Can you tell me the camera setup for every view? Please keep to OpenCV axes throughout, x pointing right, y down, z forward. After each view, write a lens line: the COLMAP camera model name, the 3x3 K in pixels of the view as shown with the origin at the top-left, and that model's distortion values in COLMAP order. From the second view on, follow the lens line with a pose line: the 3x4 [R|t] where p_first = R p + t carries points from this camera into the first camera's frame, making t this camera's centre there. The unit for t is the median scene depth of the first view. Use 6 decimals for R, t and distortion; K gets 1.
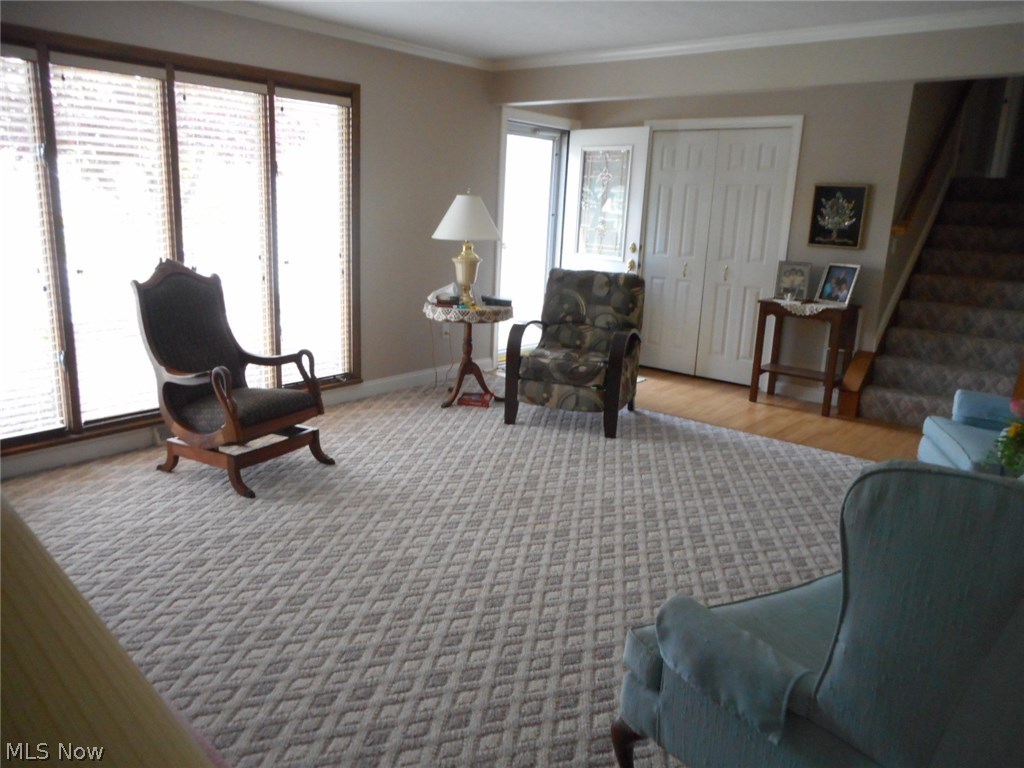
lens RADIAL K [[808.5, 0, 513.2], [0, 808.5, 387.1], [0, 0, 1]] dist [0.041918, 0.003387]
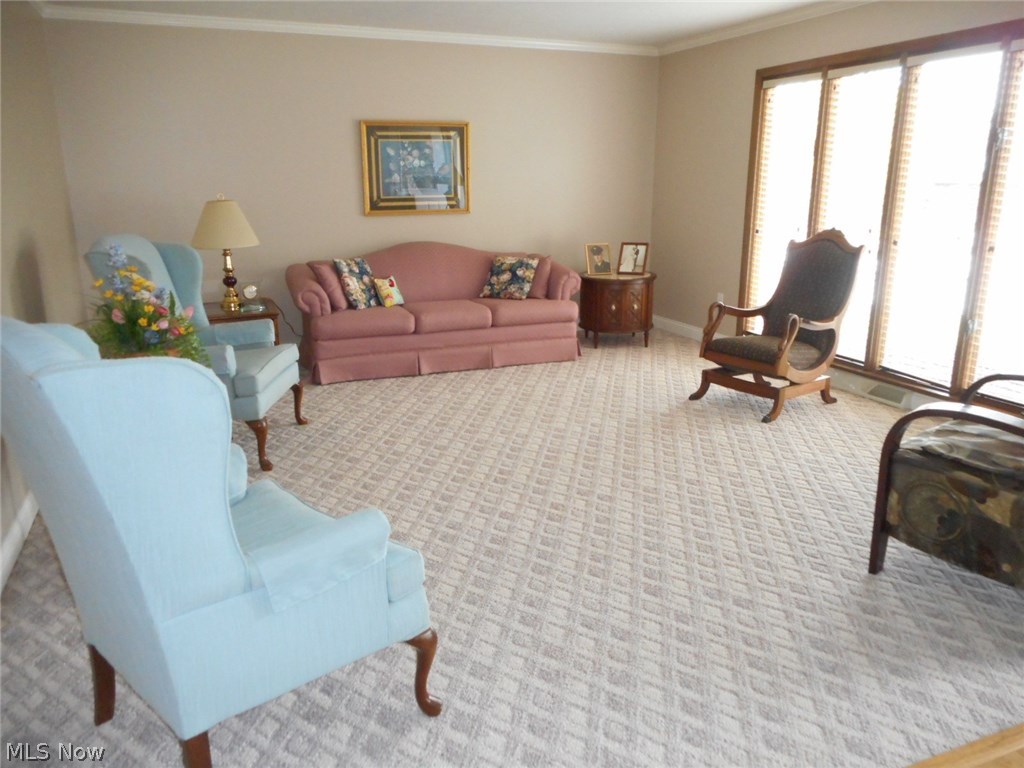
lens RADIAL K [[808.5, 0, 513.2], [0, 808.5, 387.1], [0, 0, 1]] dist [0.041918, 0.003387]
pose [[-0.489119, 0.186478, -0.852050, 0.820724], [-0.216493, 0.920352, 0.325704, -0.218027], [0.844922, 0.343771, -0.409790, 1.120775]]
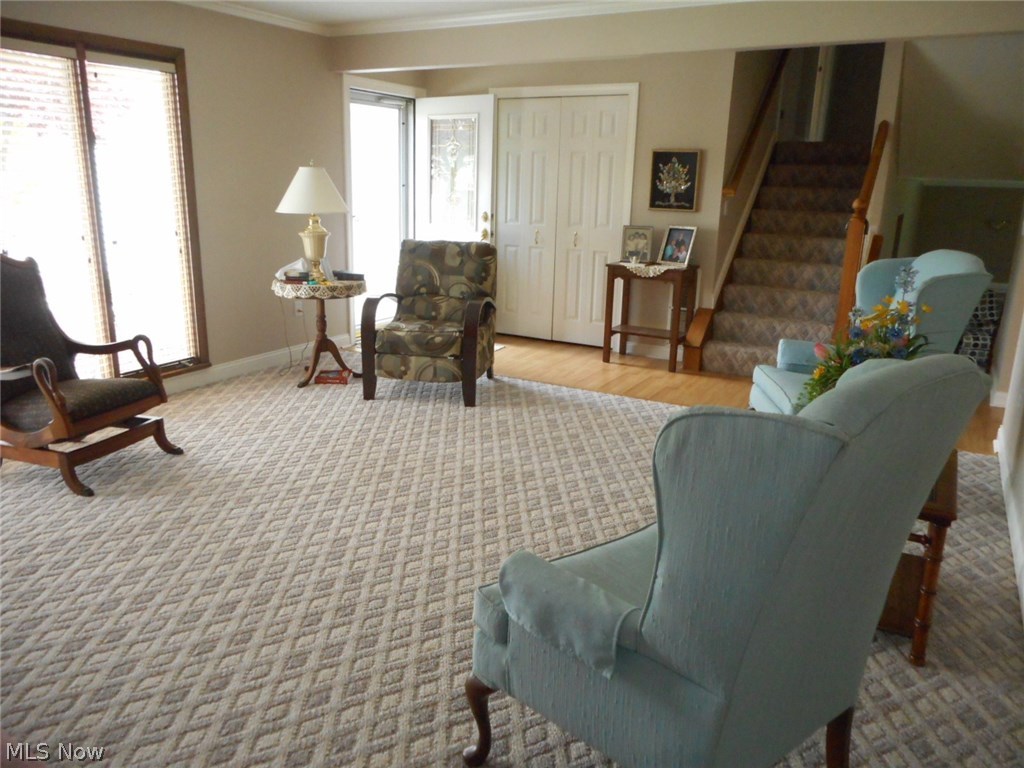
lens RADIAL K [[808.5, 0, 513.2], [0, 808.5, 387.1], [0, 0, 1]] dist [0.041918, 0.003387]
pose [[0.985163, -0.064354, 0.159099, 0.015799], [0.058738, 0.997481, 0.039760, 0.001910], [-0.161257, -0.029825, 0.986462, -0.005224]]
